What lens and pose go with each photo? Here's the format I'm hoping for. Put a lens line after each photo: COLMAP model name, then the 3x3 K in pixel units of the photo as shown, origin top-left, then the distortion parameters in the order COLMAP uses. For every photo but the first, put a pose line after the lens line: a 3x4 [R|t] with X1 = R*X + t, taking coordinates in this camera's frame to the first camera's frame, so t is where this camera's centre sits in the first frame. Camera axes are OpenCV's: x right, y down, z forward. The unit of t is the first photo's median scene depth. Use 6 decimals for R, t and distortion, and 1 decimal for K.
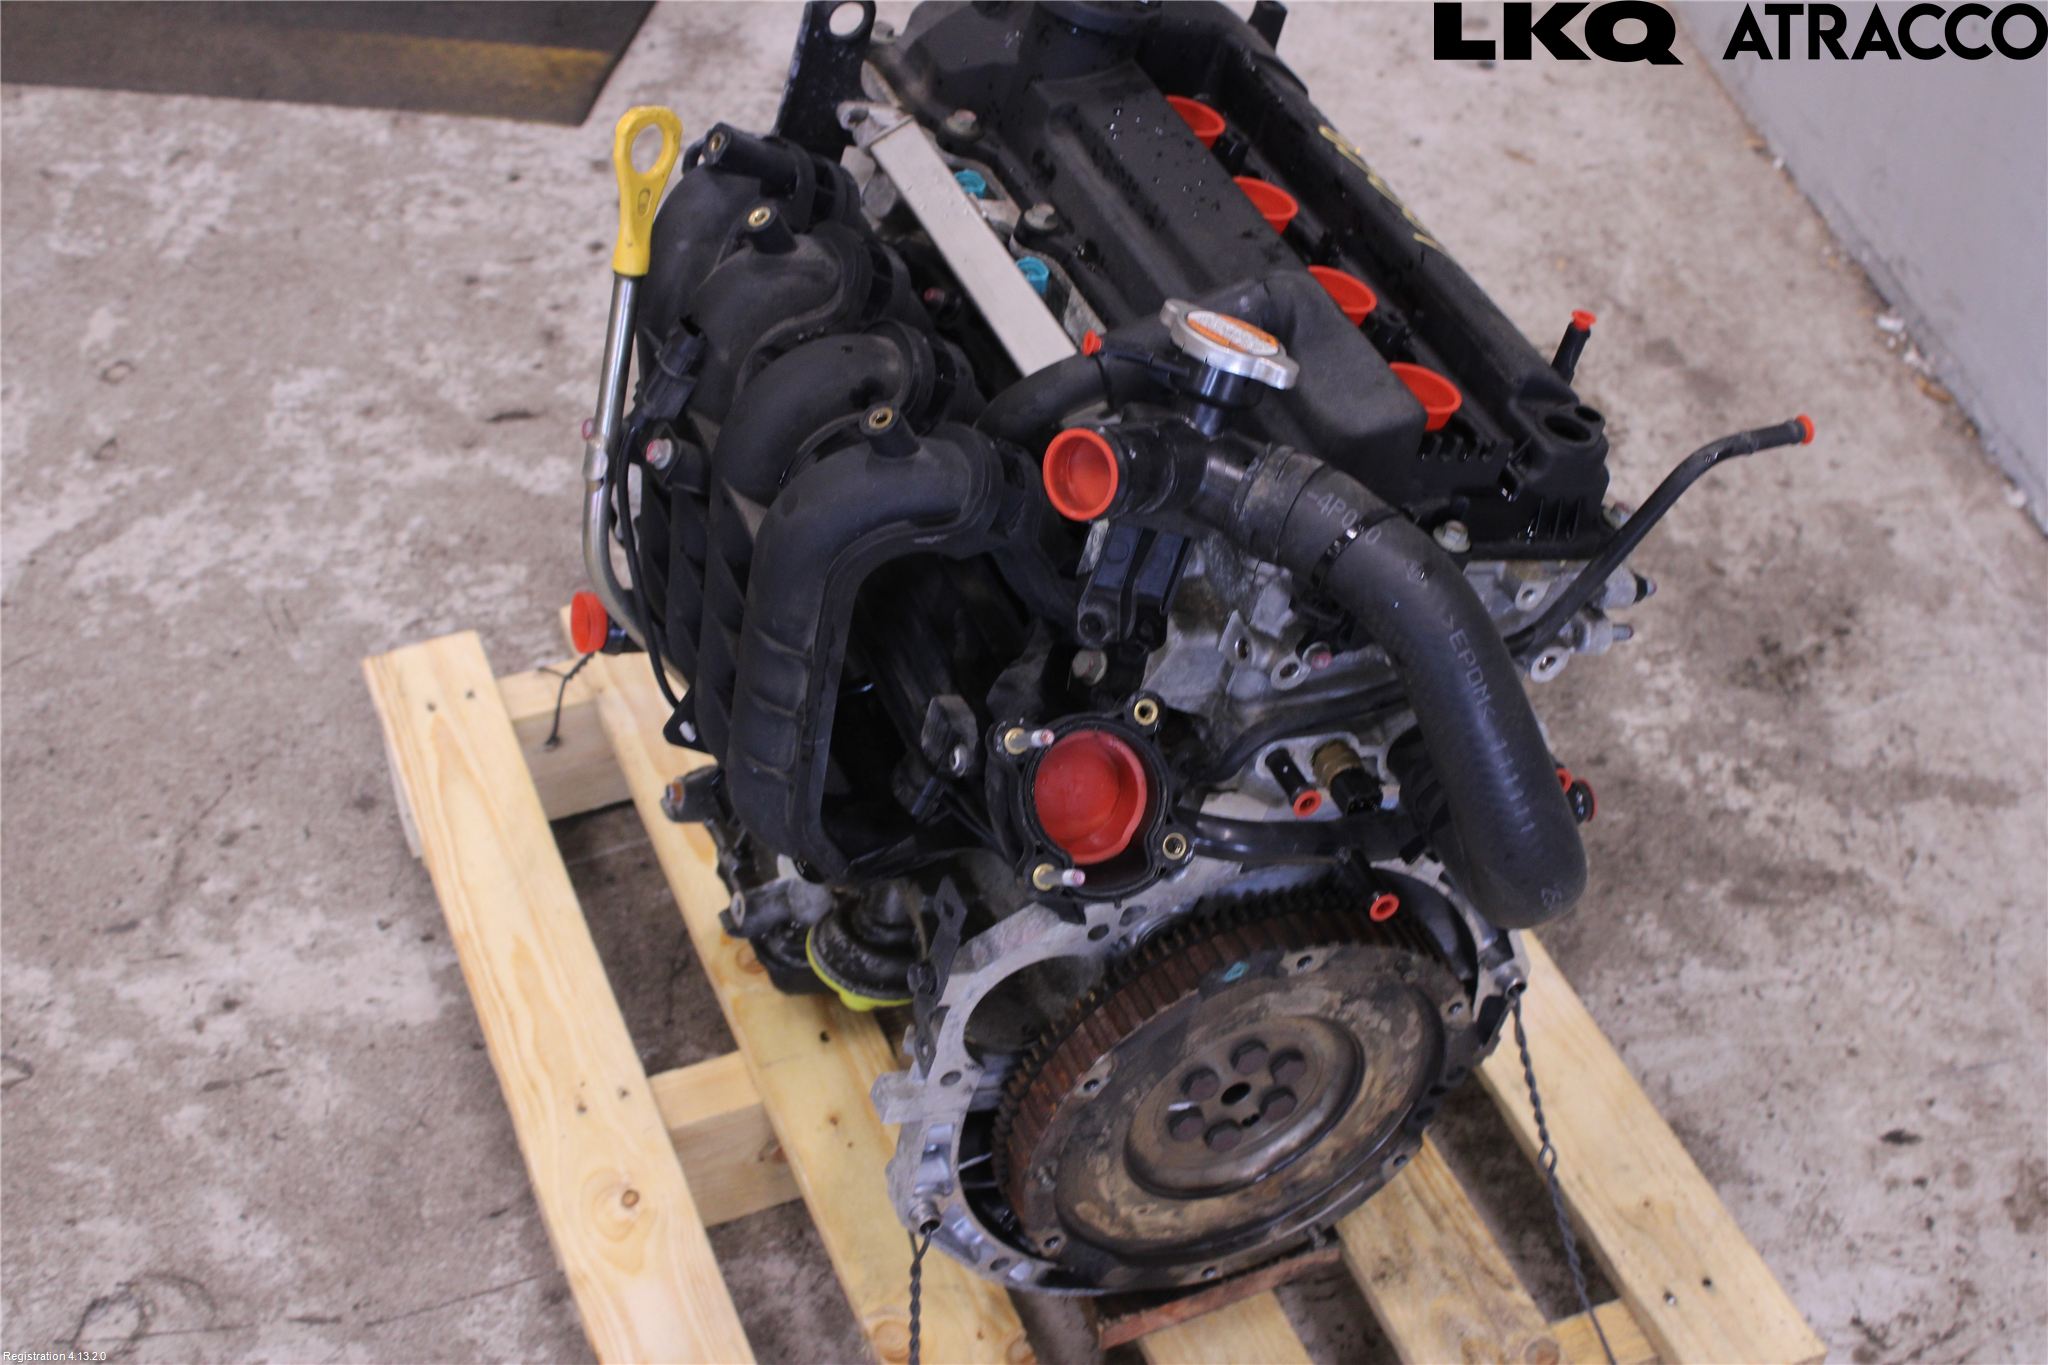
lens RADIAL K [[2808.0, 0, 1052.6], [0, 2808.0, 754.0], [0, 0, 1]] dist [-0.052755, 0.004045]
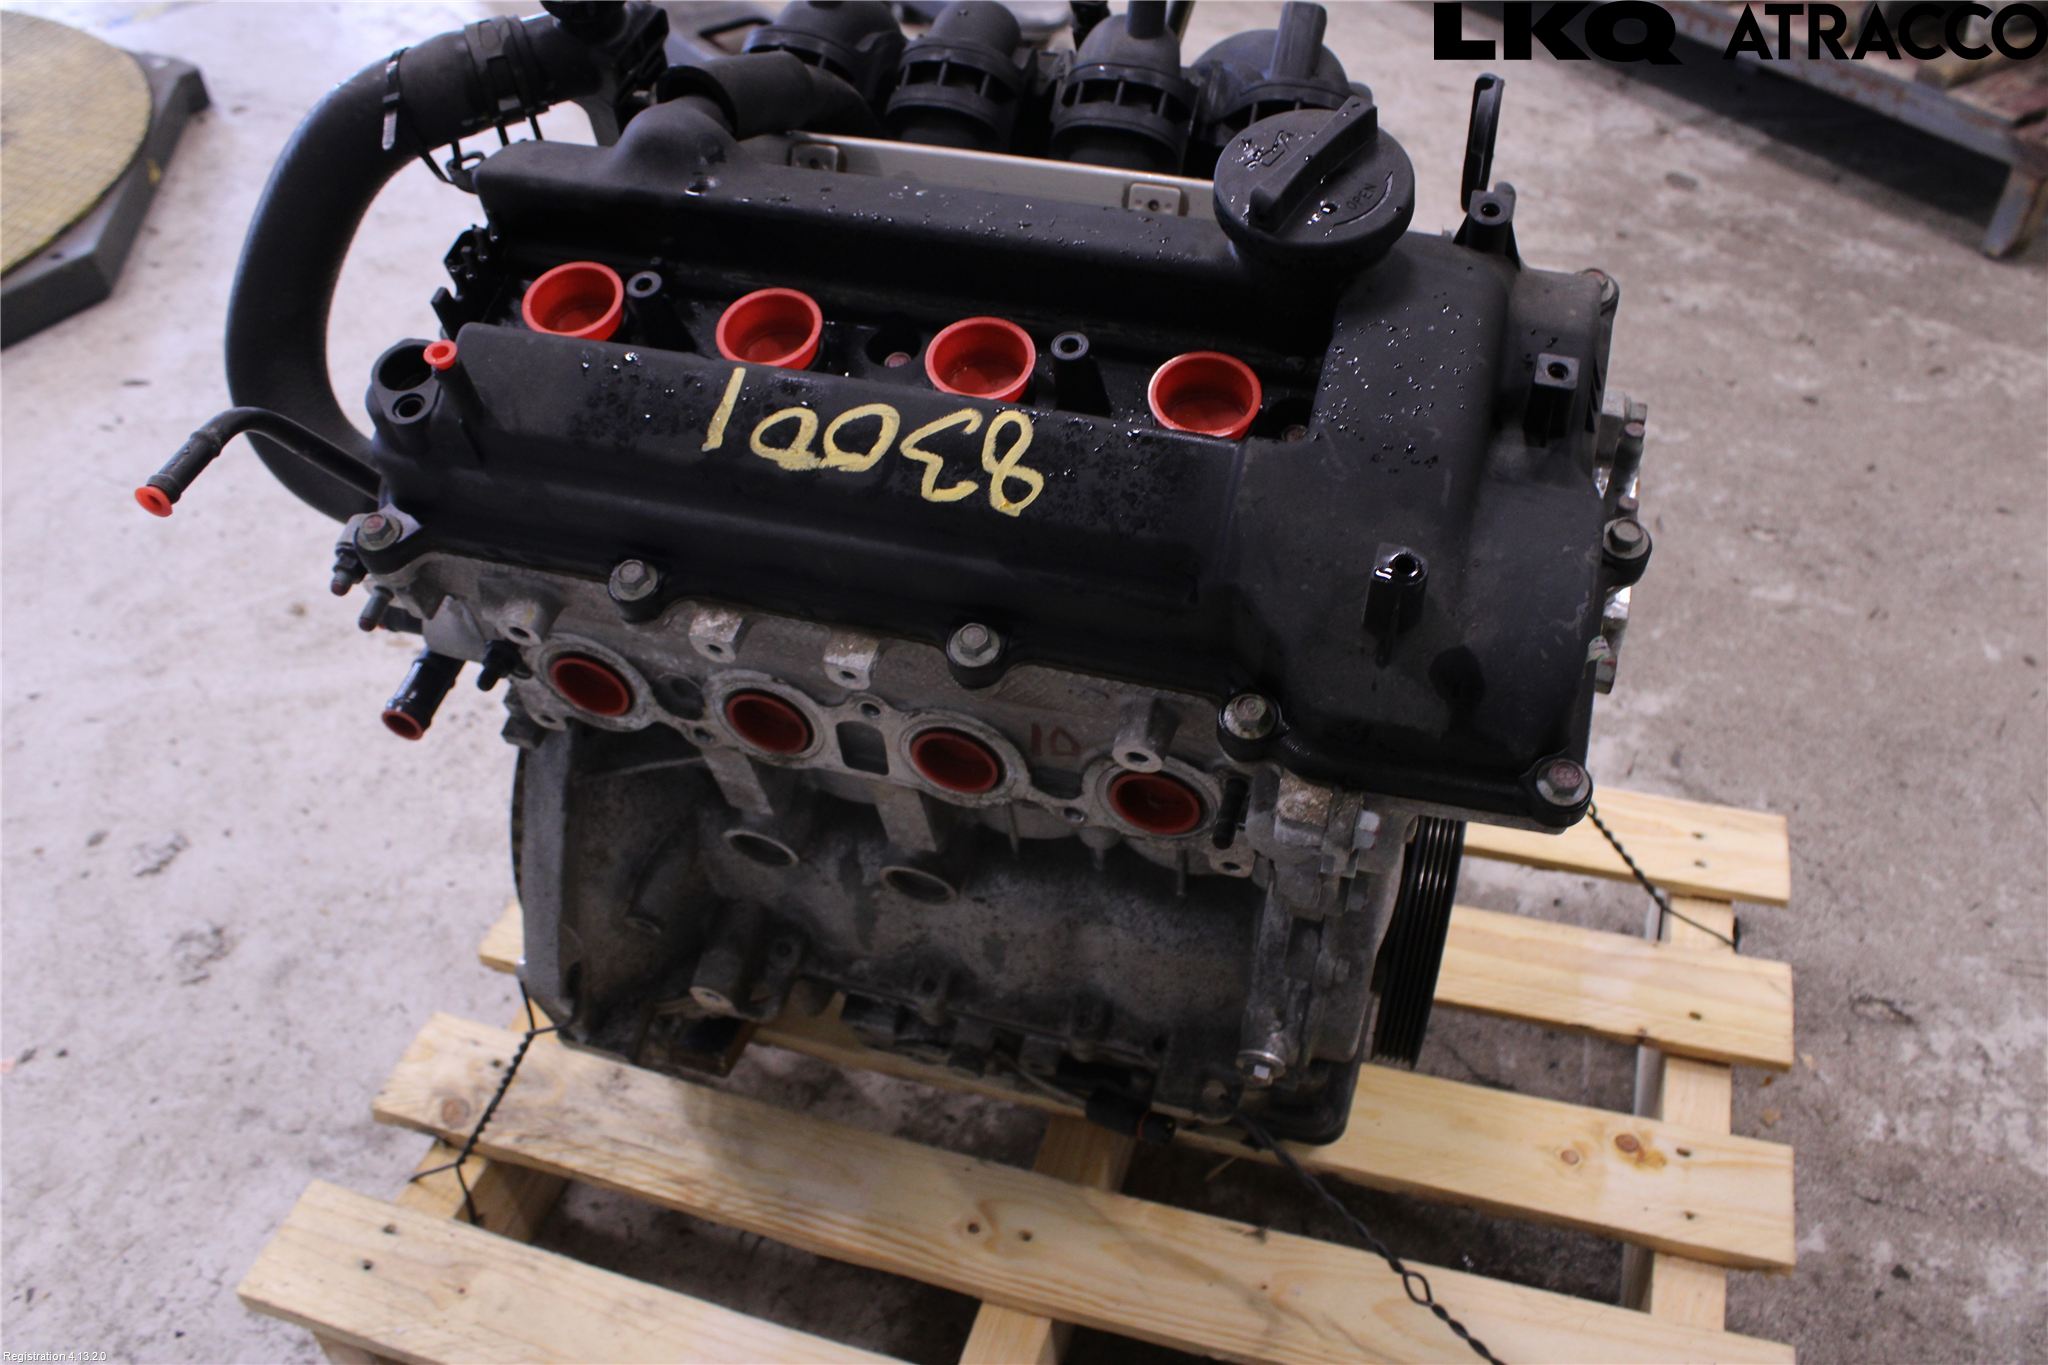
lens RADIAL K [[1706.6, 0, 1028.3], [0, 1706.6, 687.0], [0, 0, 1]] dist [-0.164370, 0.136120]
pose [[-0.636678, 0.507672, -0.580440, 0.234405], [-0.541692, 0.241279, 0.805205, -0.343665], [0.548828, 0.827076, 0.121385, 0.646130]]
